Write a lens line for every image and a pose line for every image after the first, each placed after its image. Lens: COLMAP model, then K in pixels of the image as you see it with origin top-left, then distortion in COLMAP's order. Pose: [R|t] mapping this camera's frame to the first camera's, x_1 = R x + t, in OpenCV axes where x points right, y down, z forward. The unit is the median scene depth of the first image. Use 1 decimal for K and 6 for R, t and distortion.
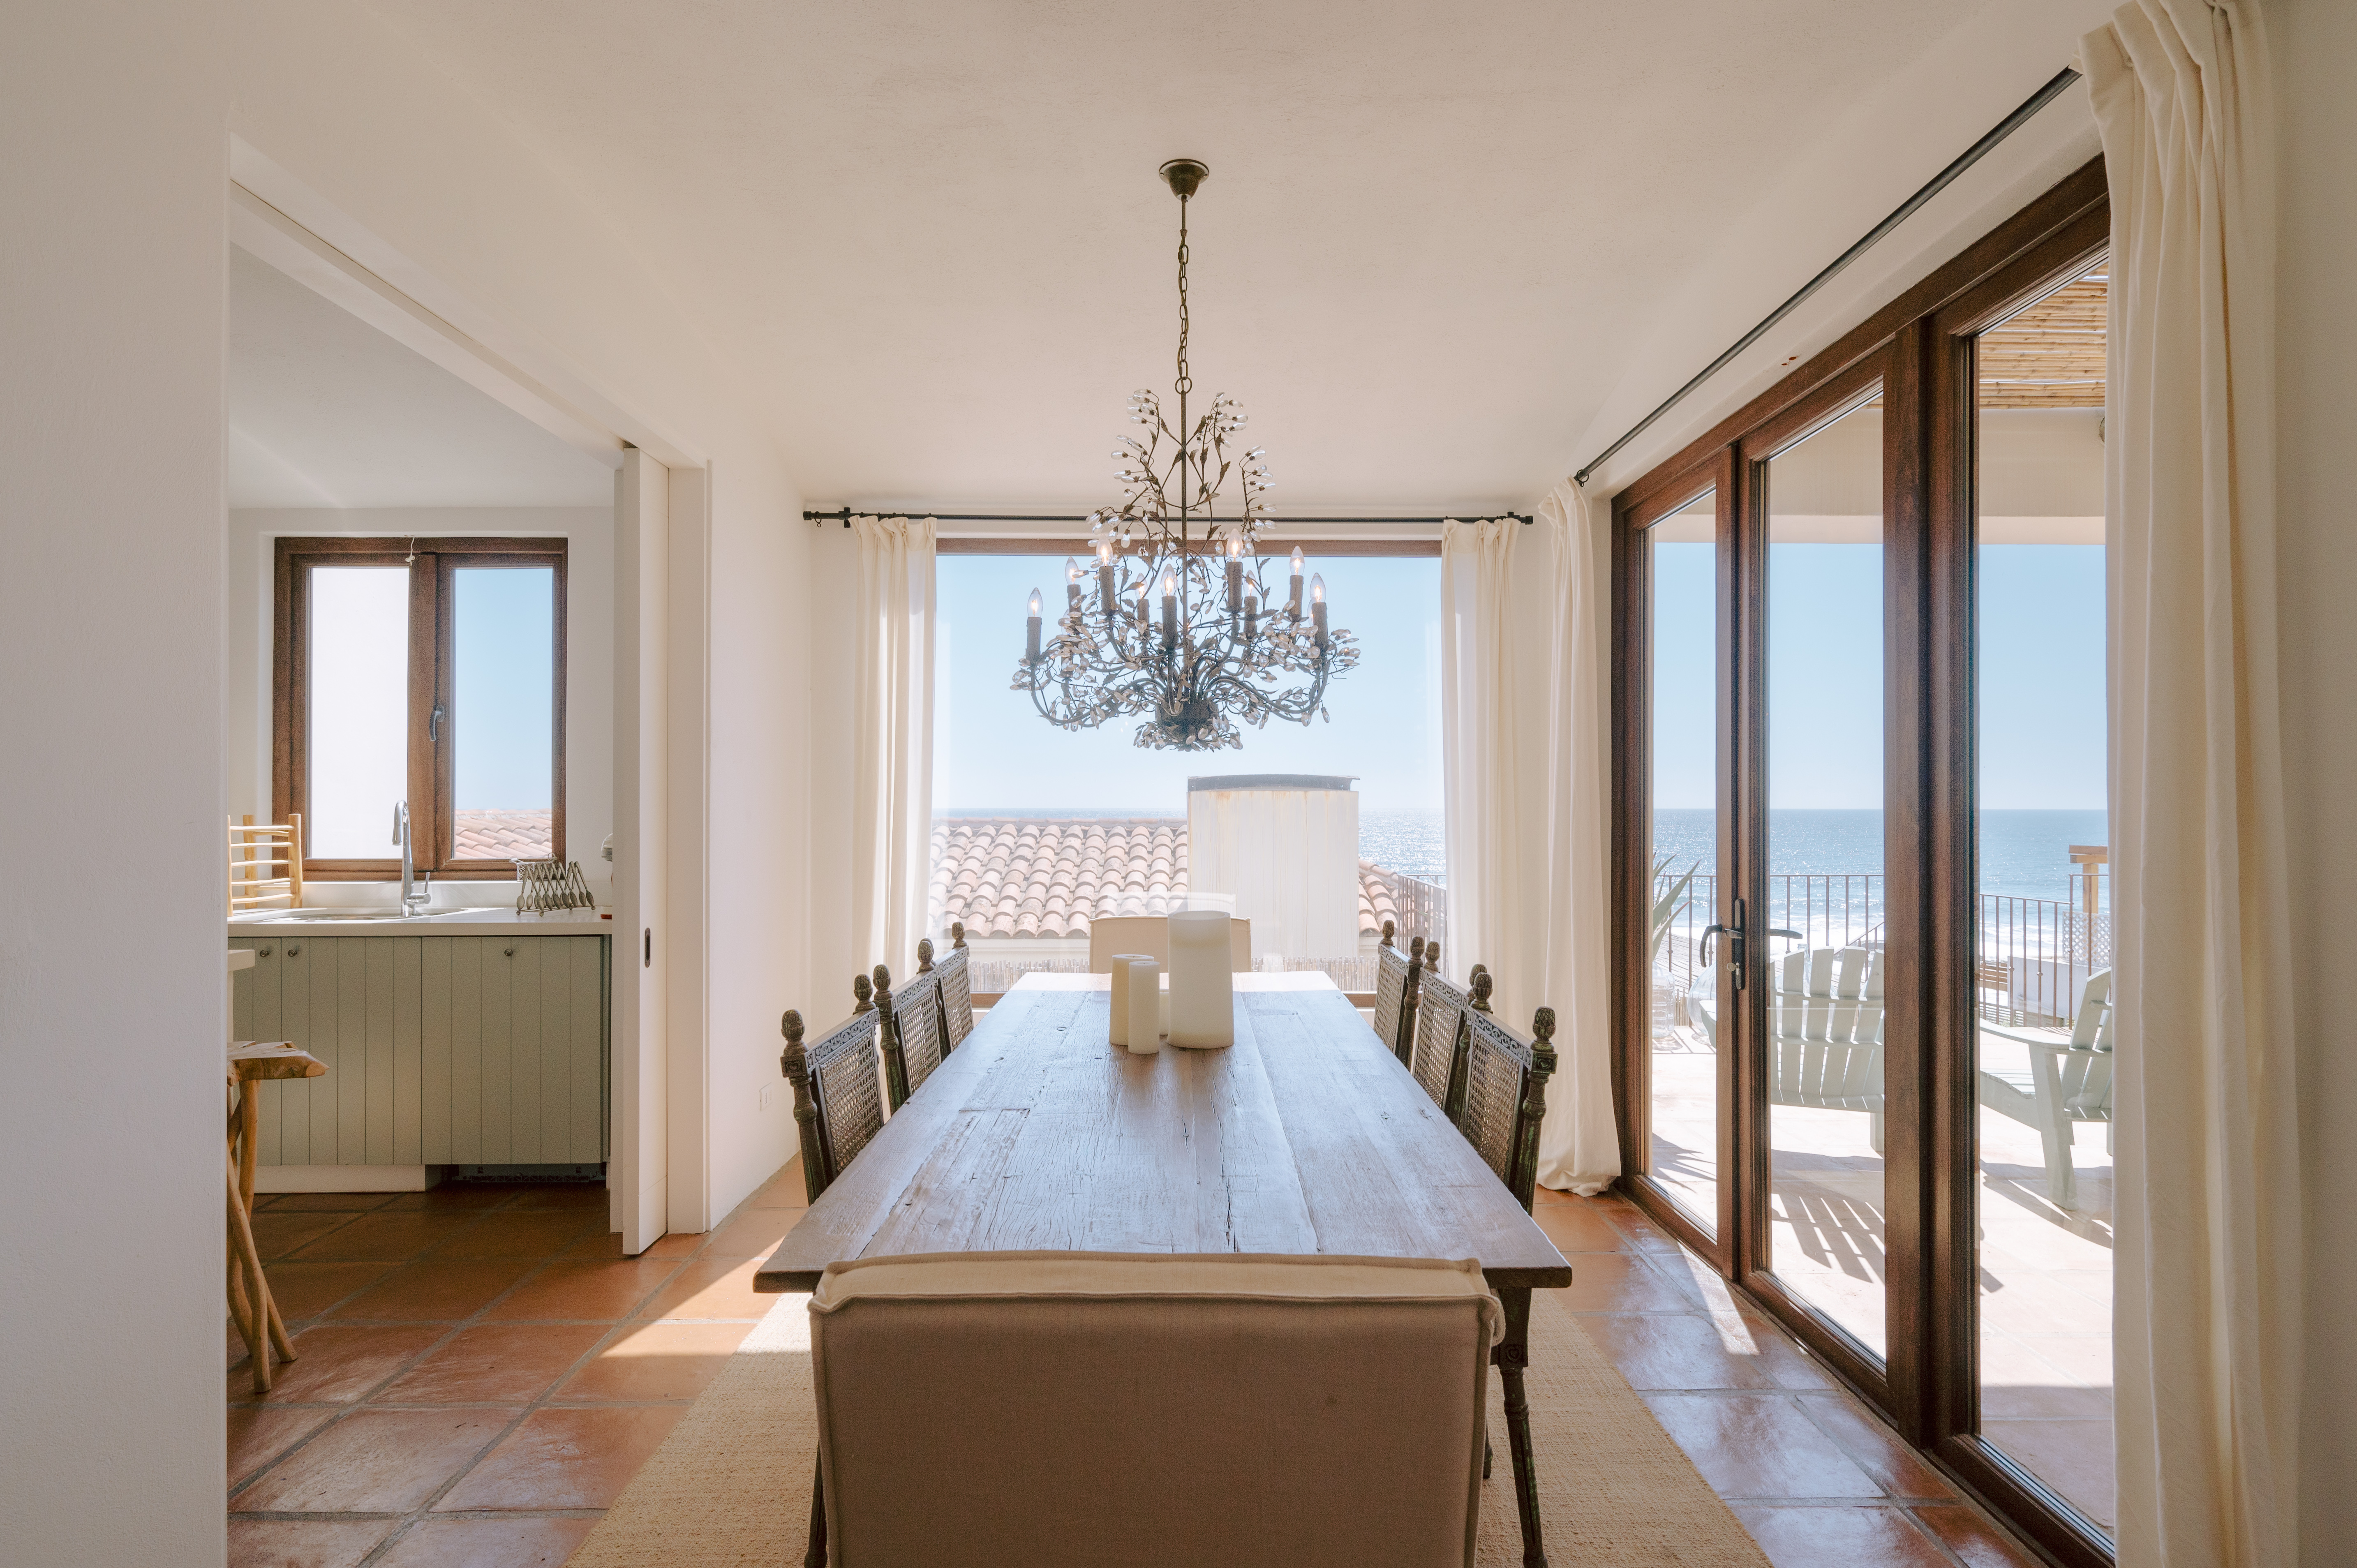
lens RADIAL K [[1138.4, 0, 1182.1], [0, 1138.4, 801.8], [0, 0, 1]] dist [-0.002406, -0.000378]
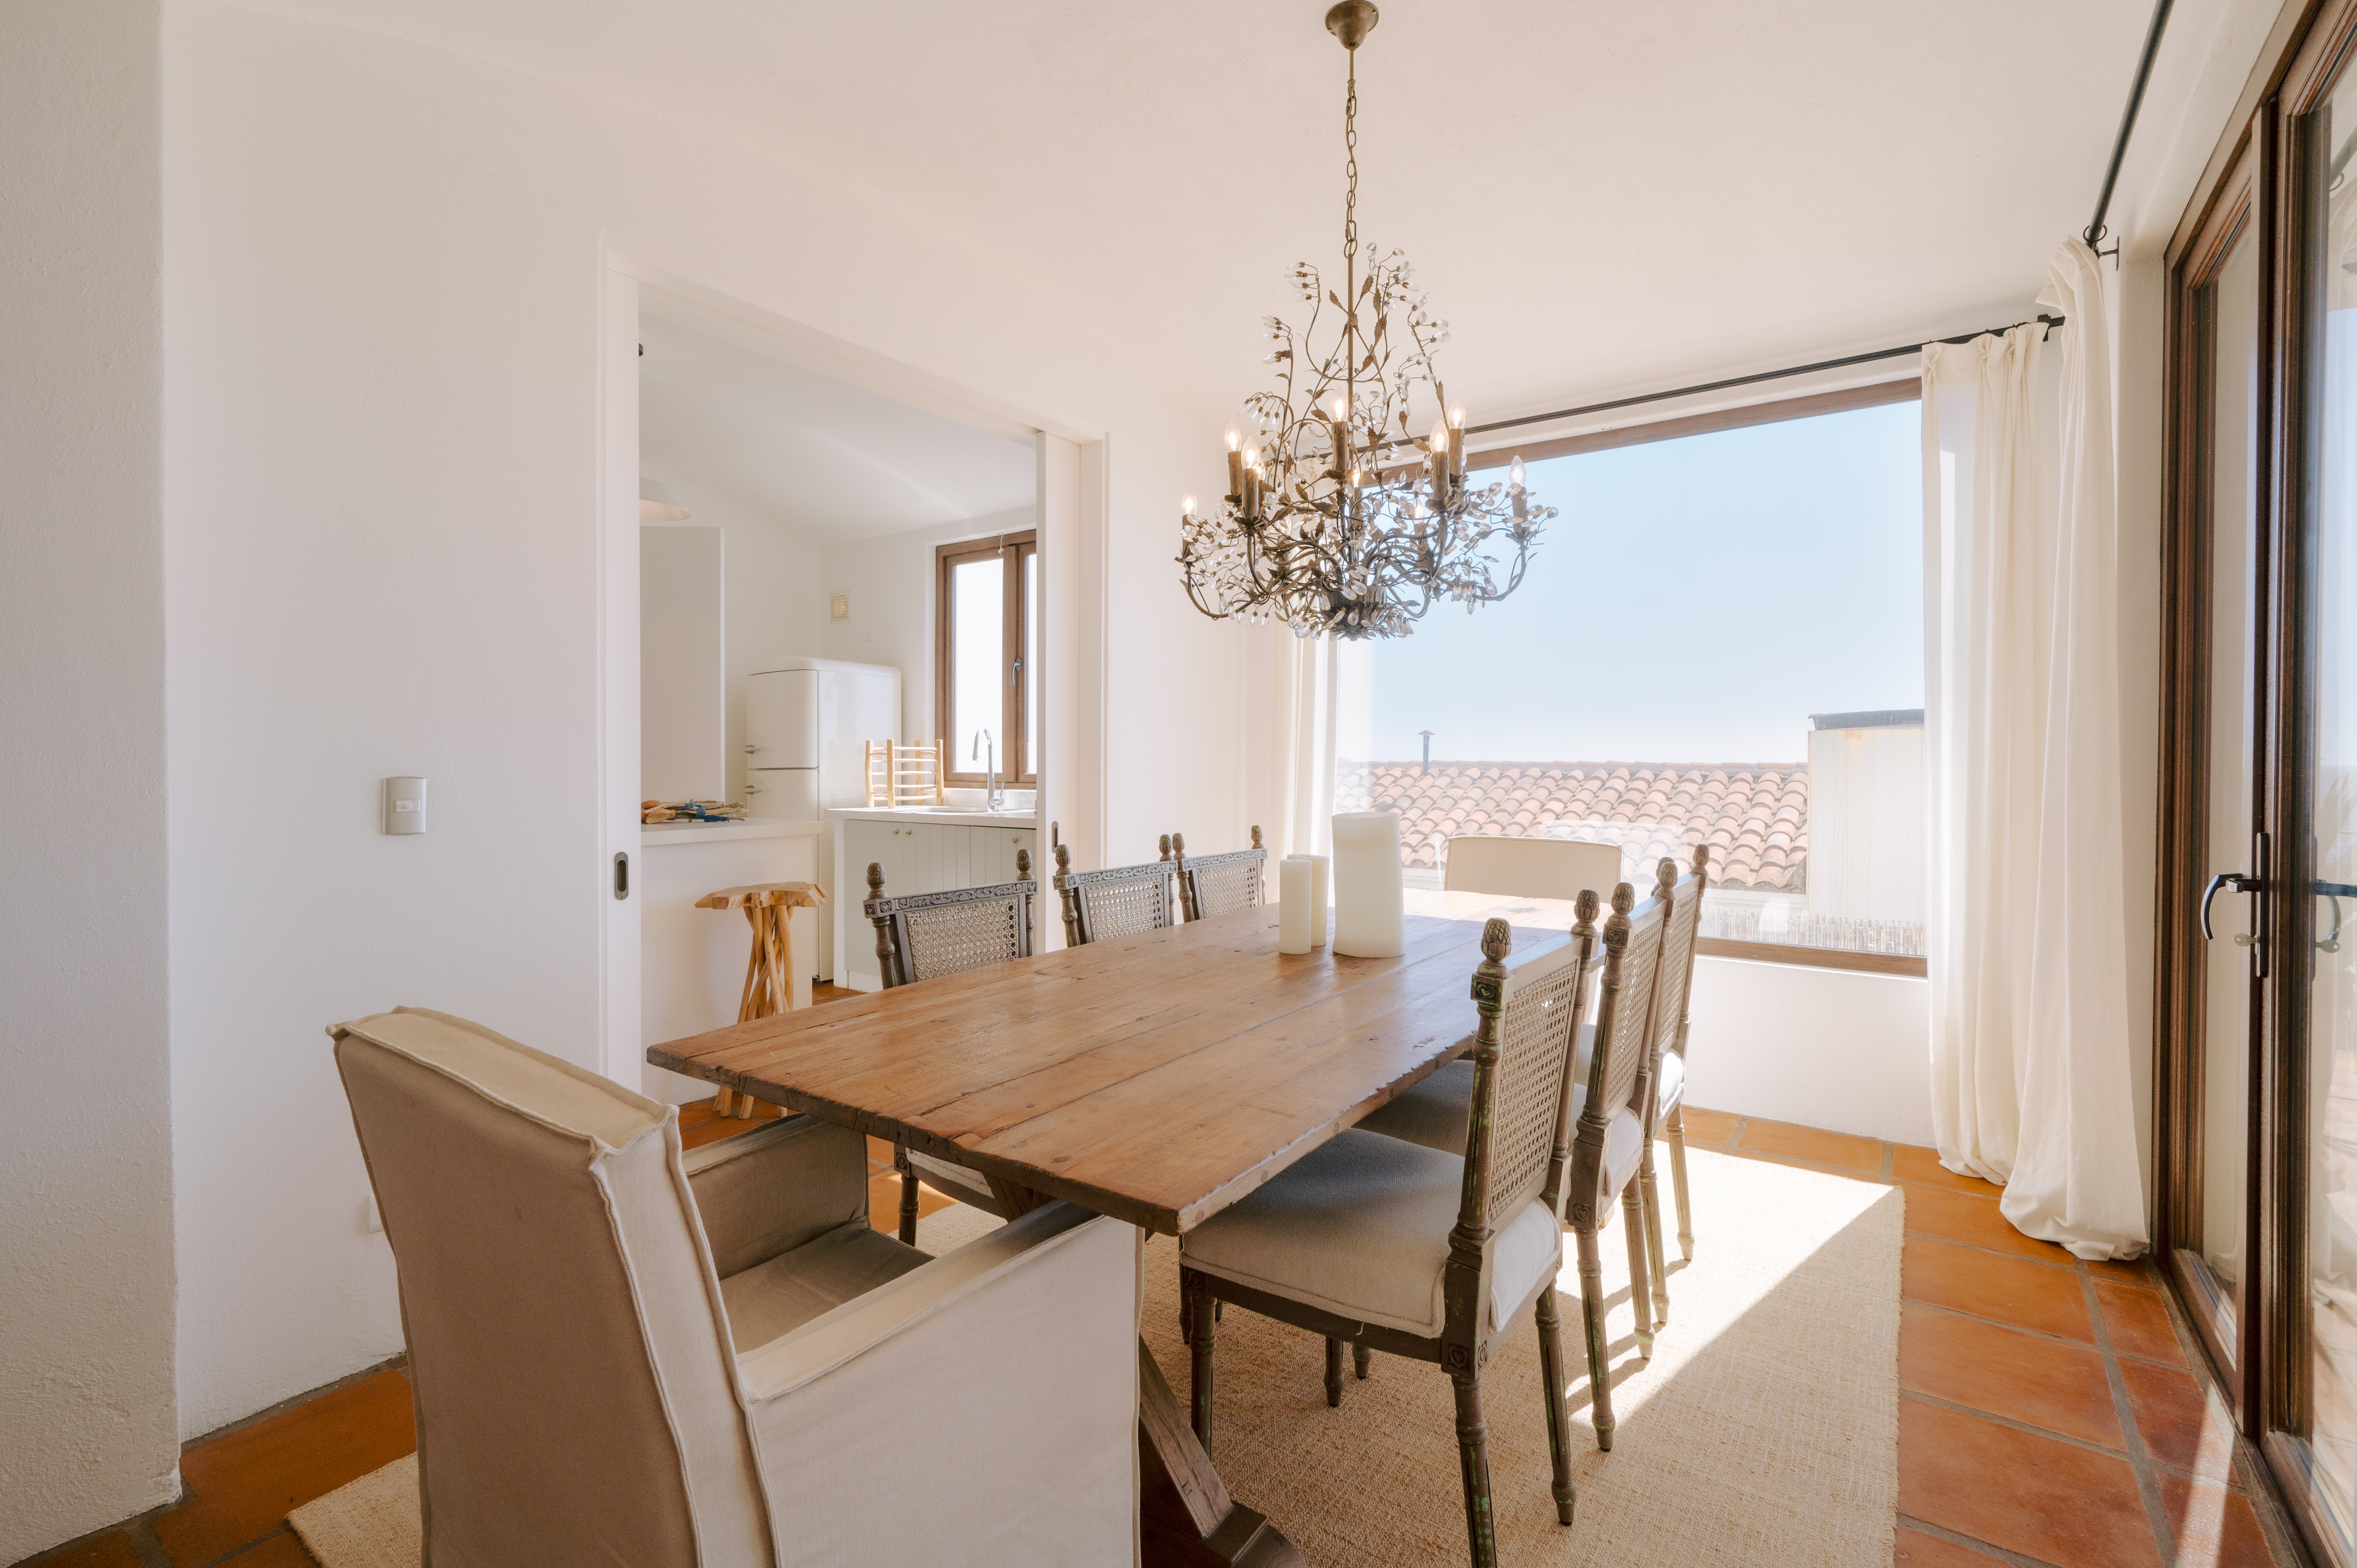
lens RADIAL K [[1026.7, 0, 1184.6], [0, 1026.7, 771.0], [0, 0, 1]] dist [-0.006897, 0.001055]
pose [[0.813105, 0.011930, -0.581995, 0.220160], [-0.002884, 0.999860, 0.016467, 0.028147], [0.582110, -0.011711, 0.813026, 0.133191]]
